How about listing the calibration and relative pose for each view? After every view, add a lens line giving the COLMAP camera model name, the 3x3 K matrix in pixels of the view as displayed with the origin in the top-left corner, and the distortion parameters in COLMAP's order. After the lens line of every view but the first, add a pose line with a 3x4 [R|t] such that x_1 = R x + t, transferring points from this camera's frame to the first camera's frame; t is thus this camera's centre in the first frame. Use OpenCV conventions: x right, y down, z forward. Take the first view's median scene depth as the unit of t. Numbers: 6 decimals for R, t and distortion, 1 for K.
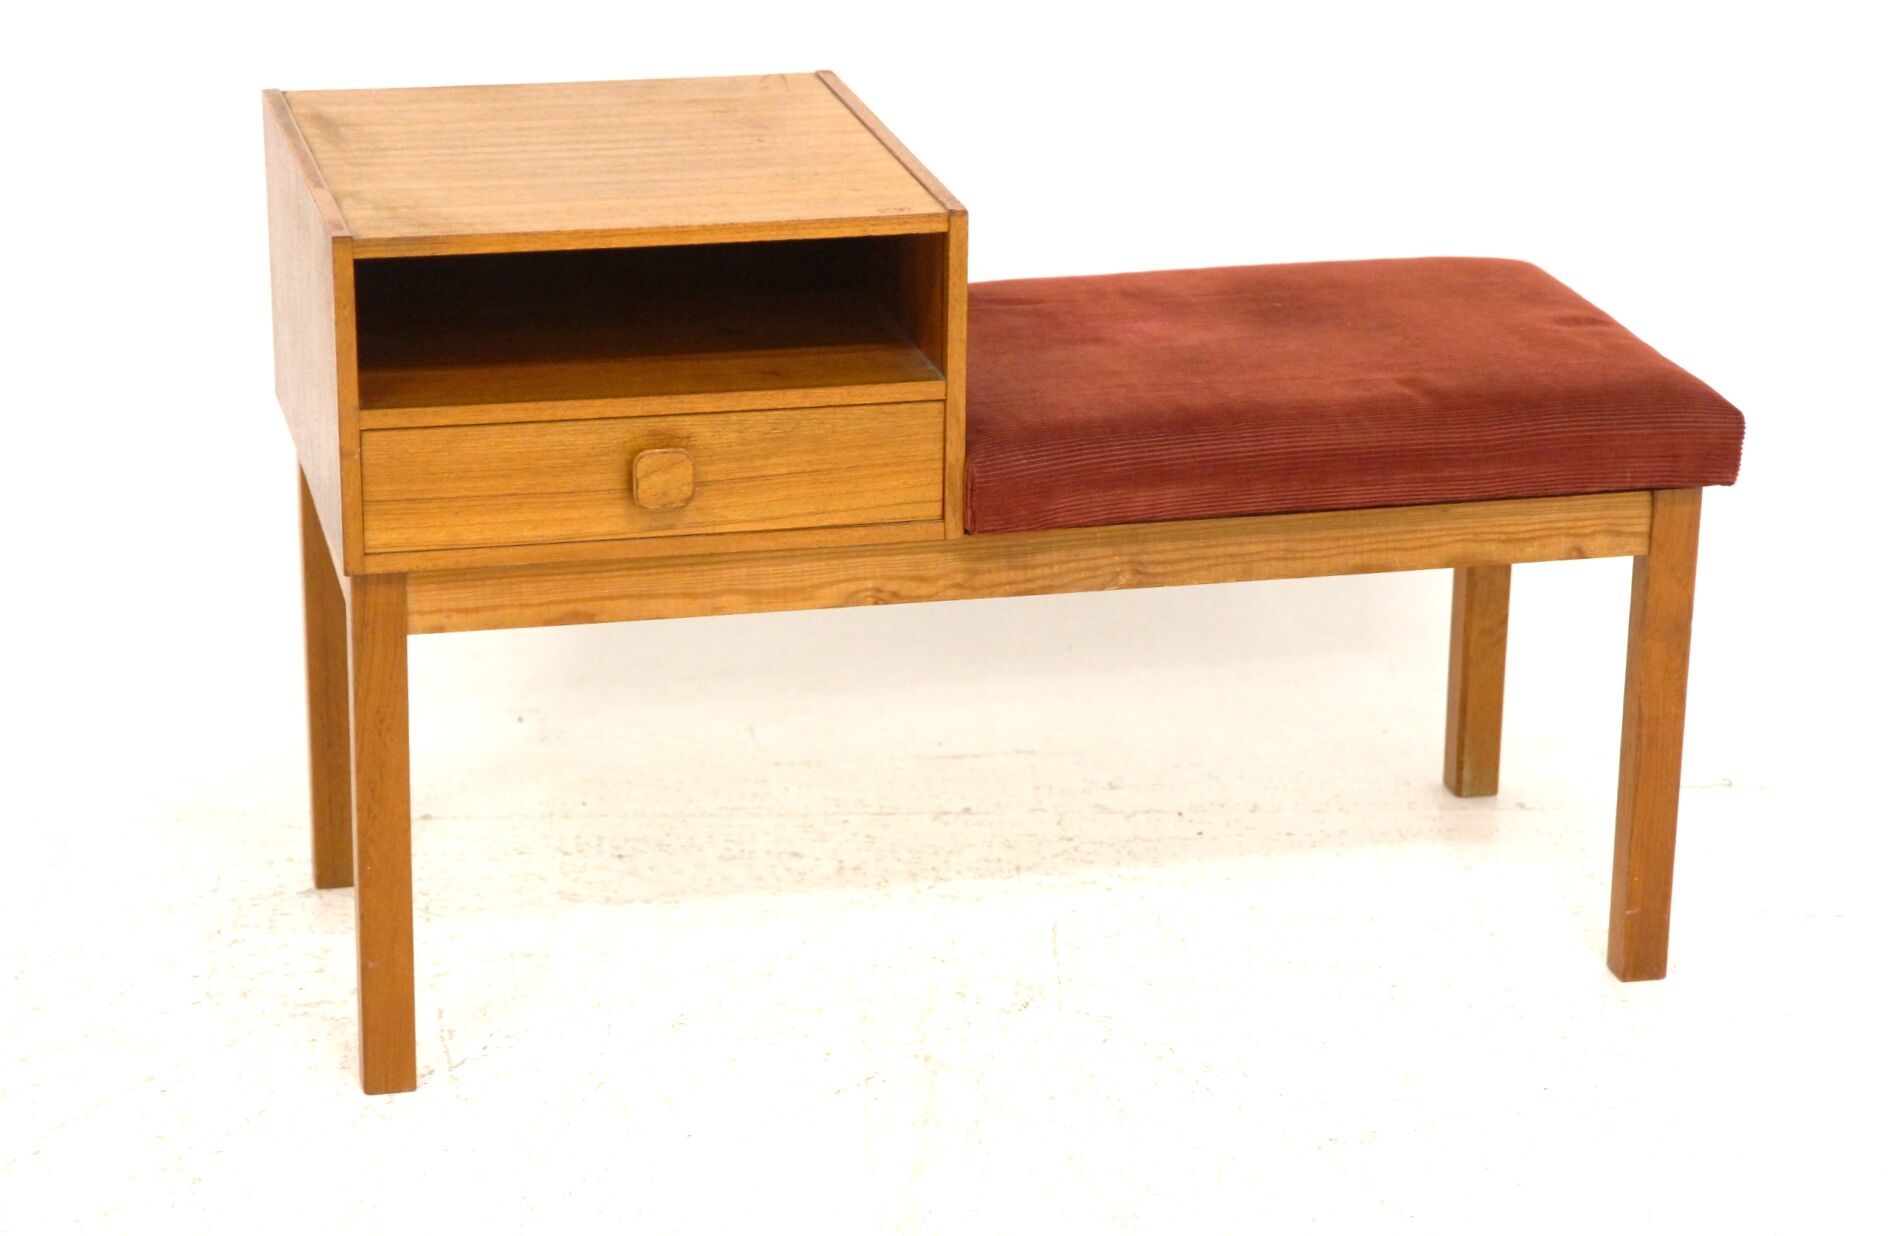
lens RADIAL K [[4569.1, 0, 946.0], [0, 4569.1, 618.0], [0, 0, 1]] dist [0.365625, 0.010425]
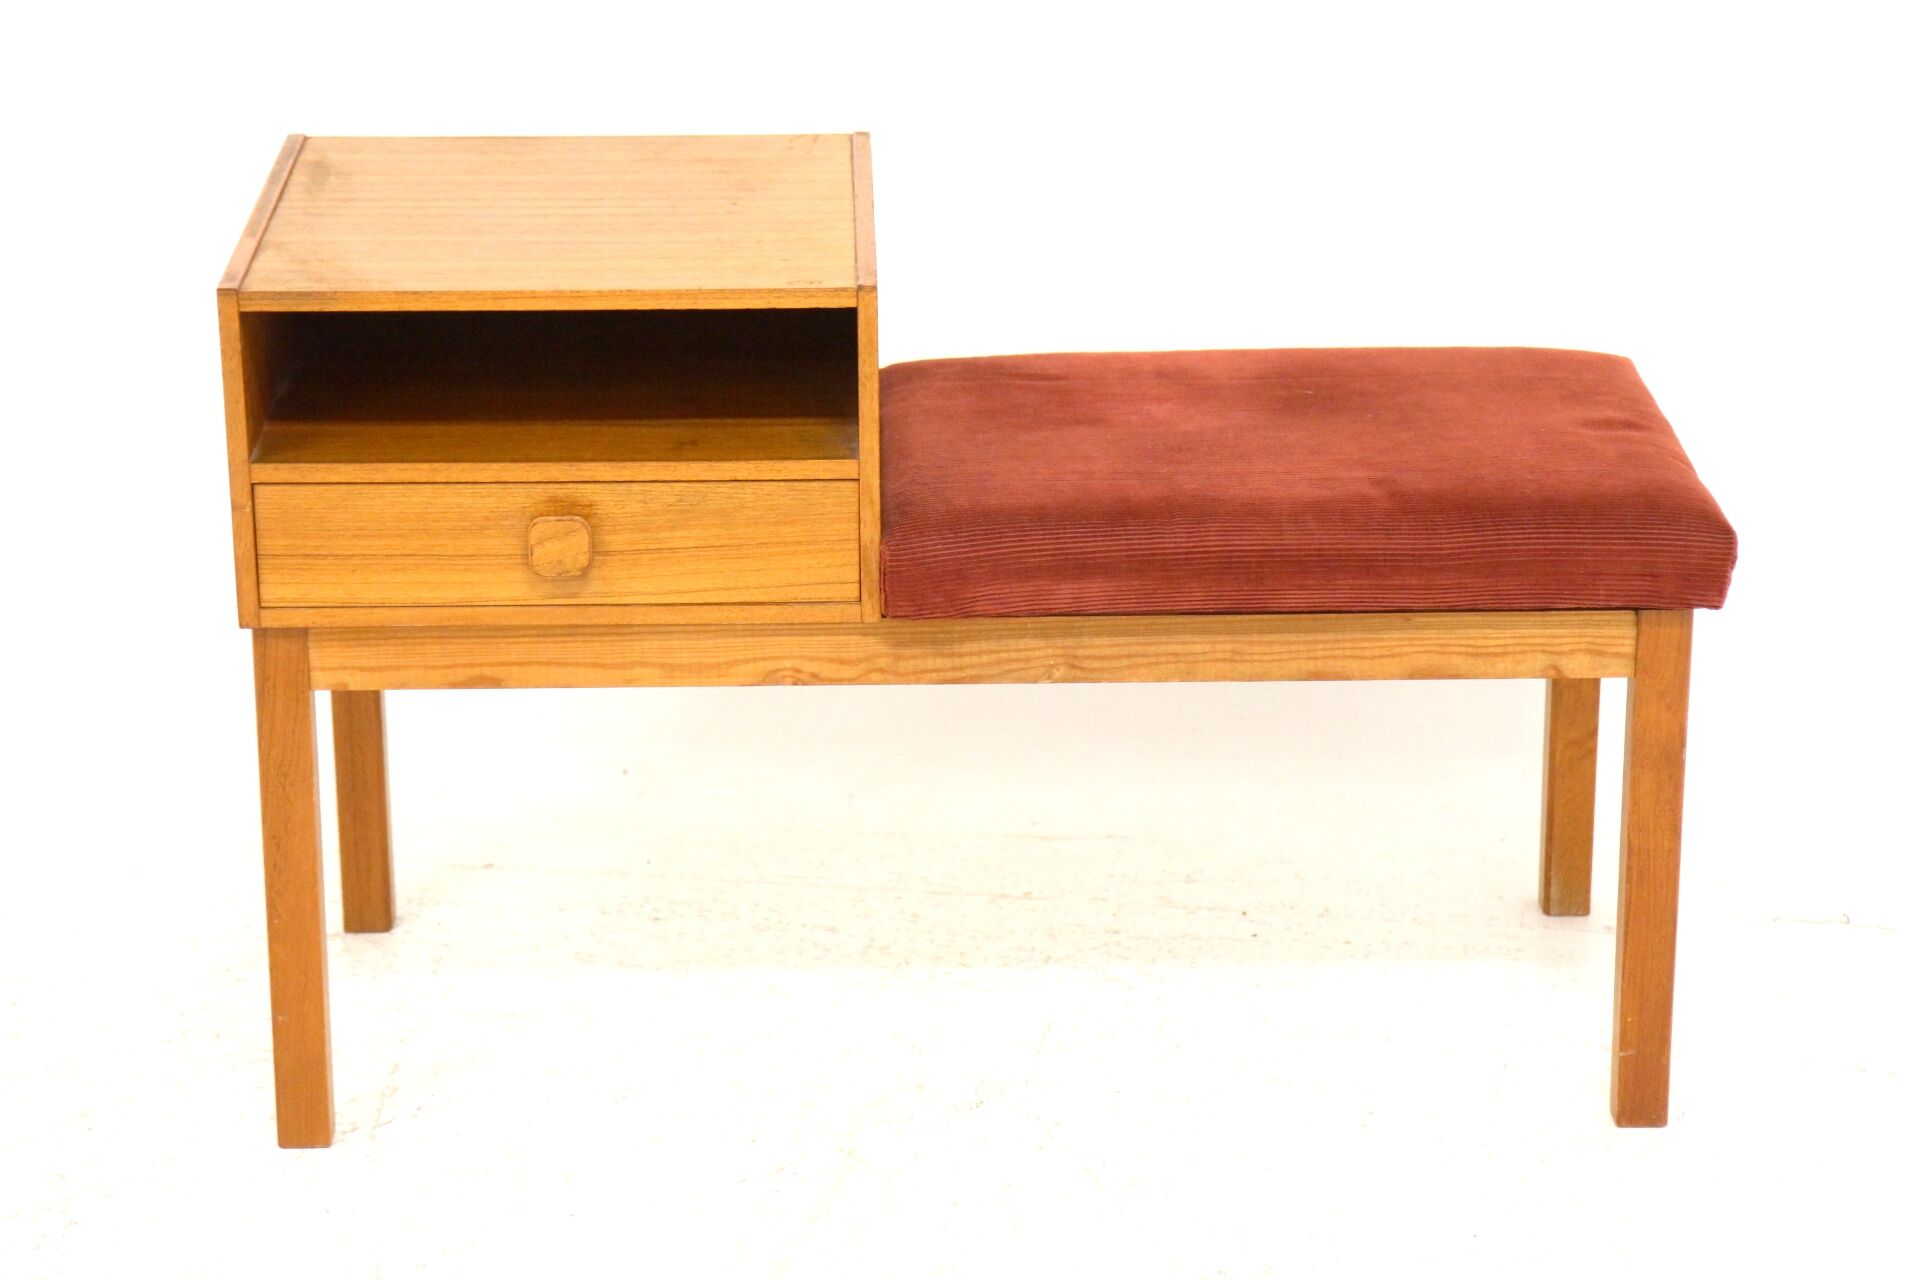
lens RADIAL K [[4564.8, 0, 960.0], [0, 4564.8, 640.0], [0, 0, 1]] dist [0.356477, -0.073452]
pose [[0.977906, 0.055013, -0.201678, 0.212735], [-0.054445, 0.998482, 0.008365, -0.022366], [0.201832, 0.002800, 0.979416, 0.053212]]
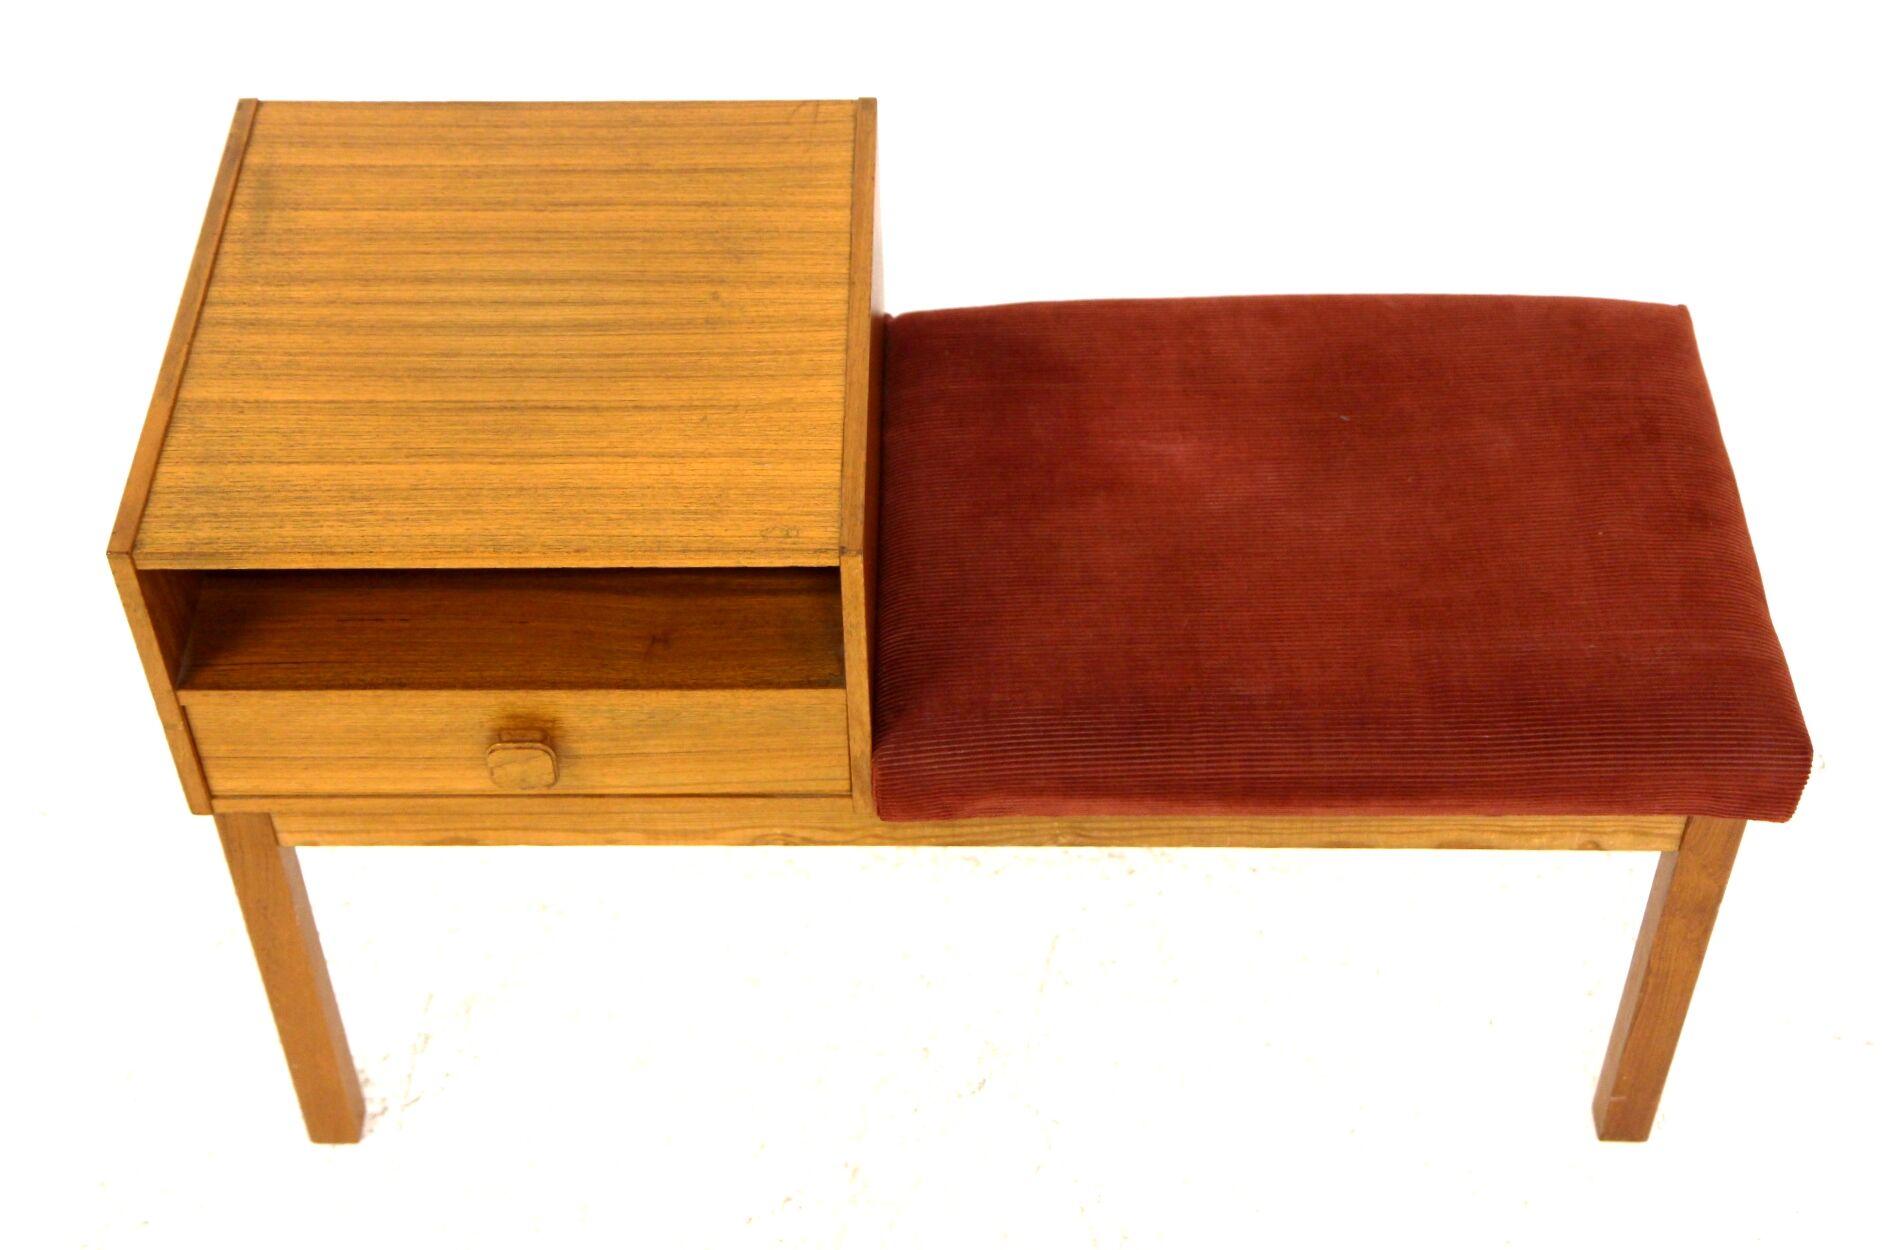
lens RADIAL K [[2824.9, 0, 951.0], [0, 2824.9, 625.0], [0, 0, 1]] dist [0.112364, -0.006194]
pose [[0.970086, 0.159220, -0.183252, 0.113499], [-0.058744, 0.886399, 0.459180, -0.303854], [0.235546, -0.434679, 0.869237, 0.525156]]
